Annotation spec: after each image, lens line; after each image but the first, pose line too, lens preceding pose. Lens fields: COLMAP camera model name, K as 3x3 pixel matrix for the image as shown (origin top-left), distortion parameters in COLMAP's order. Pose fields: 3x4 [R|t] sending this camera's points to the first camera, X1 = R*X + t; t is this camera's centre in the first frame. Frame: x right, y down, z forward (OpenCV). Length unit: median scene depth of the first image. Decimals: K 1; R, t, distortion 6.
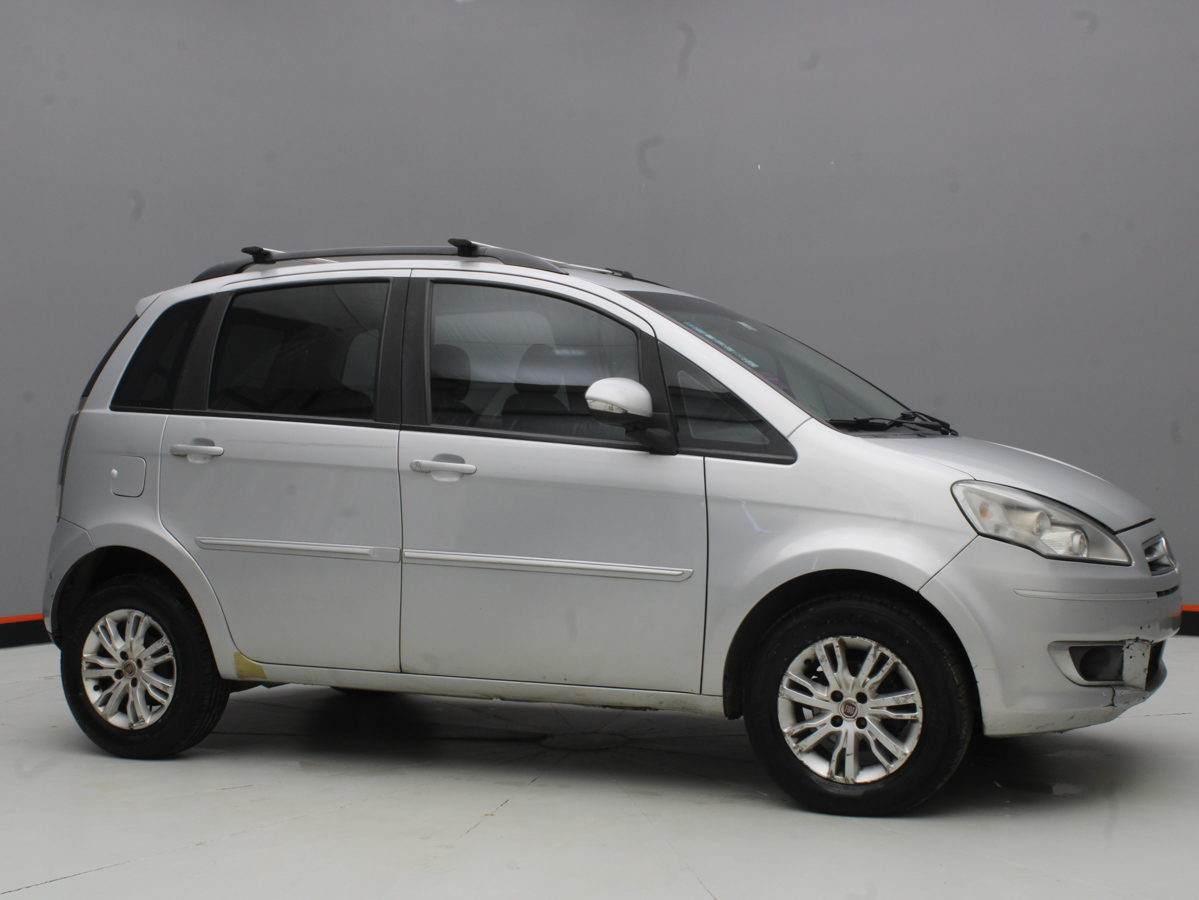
lens RADIAL K [[1446.9, 0, 608.2], [0, 1446.9, 449.0], [0, 0, 1]] dist [-0.039411, 0.000000]
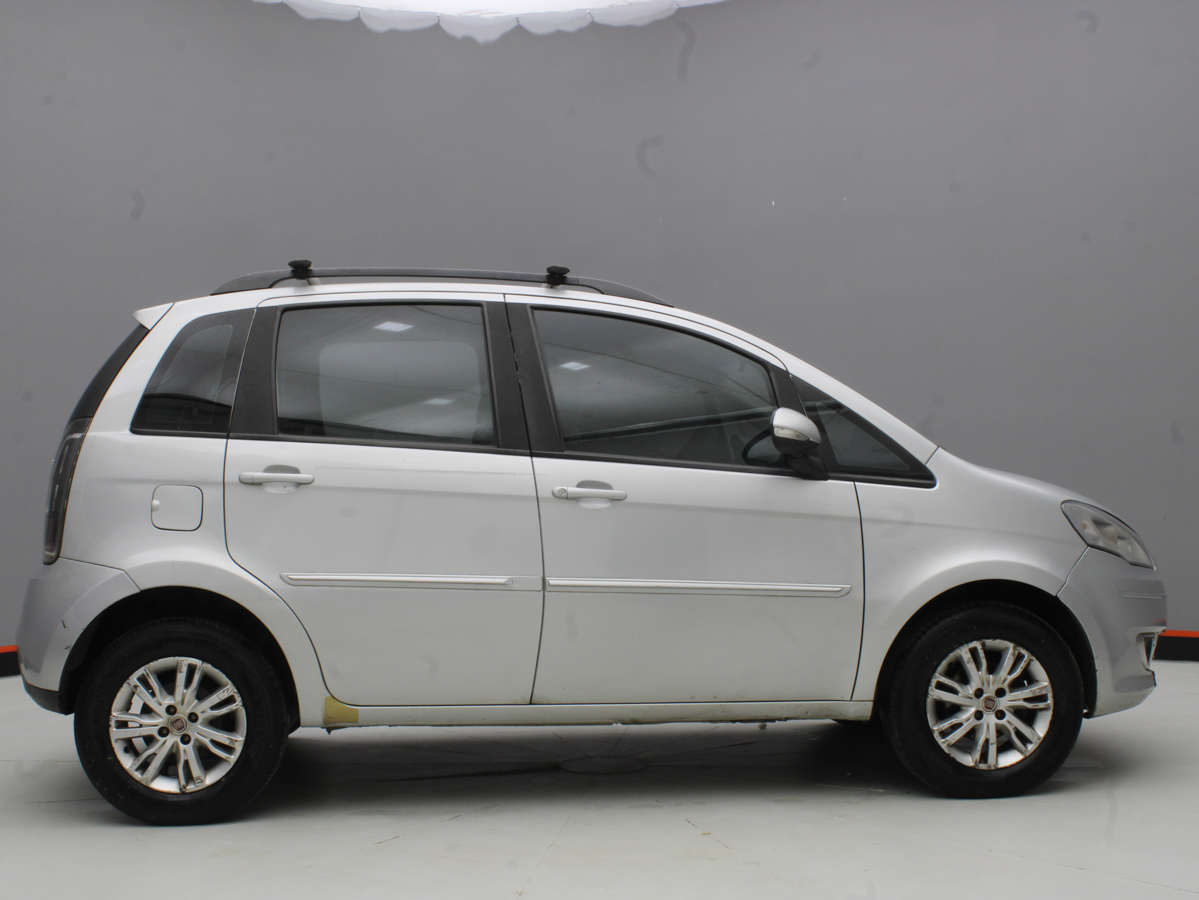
lens RADIAL K [[1446.9, 0, 561.4], [0, 1446.9, 426.6], [0, 0, 1]] dist [-0.039411, 0.000000]
pose [[0.906307, 0.012603, 0.422433, -0.552752], [0.003712, 0.999279, -0.037776, 0.003825], [-0.422604, 0.035805, 0.905607, 0.097988]]
